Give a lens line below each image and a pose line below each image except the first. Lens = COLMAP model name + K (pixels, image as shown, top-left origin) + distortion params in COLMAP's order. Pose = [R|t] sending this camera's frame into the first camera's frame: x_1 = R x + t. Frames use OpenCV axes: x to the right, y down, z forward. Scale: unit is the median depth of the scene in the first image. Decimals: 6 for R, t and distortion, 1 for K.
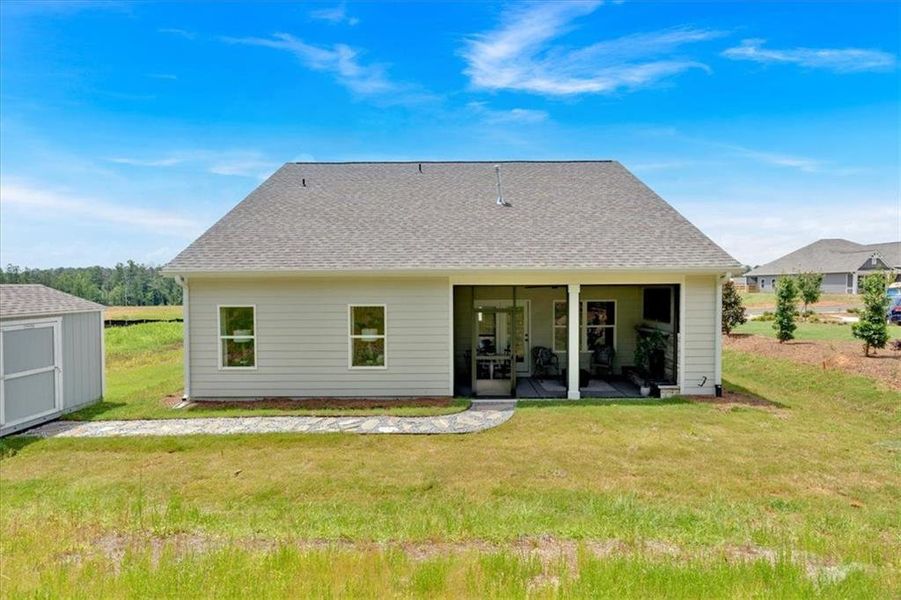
lens RADIAL K [[406.2, 0, 482.5], [0, 406.2, 297.1], [0, 0, 1]] dist [-0.002150, -0.000159]
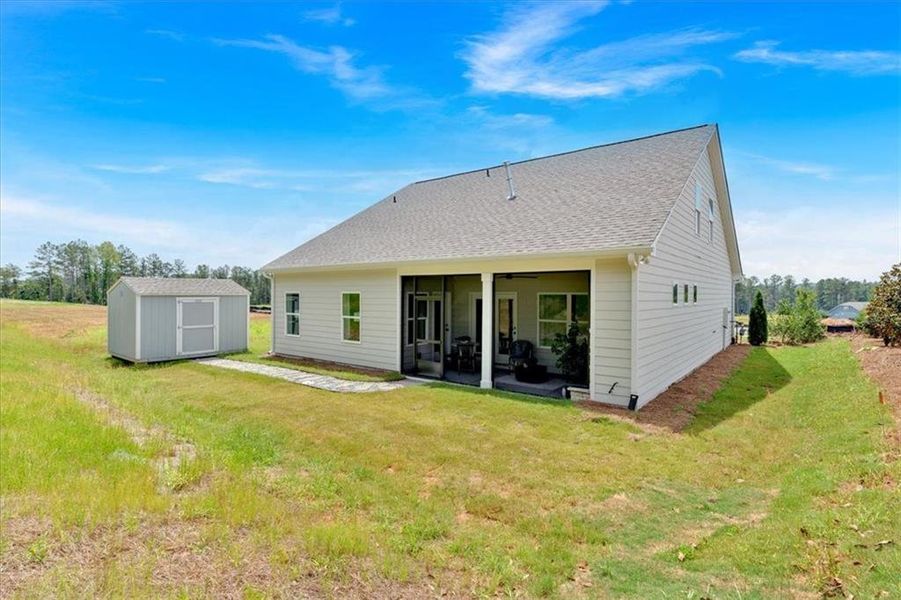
lens RADIAL K [[403.7, 0, 451.0], [0, 403.7, 296.6], [0, 0, 1]] dist [-0.002244, 0.000016]
pose [[0.826312, 0.014986, -0.563013, 0.706210], [-0.020249, 0.999790, -0.003107, 0.030869], [0.562849, 0.013967, 0.826442, 0.132107]]
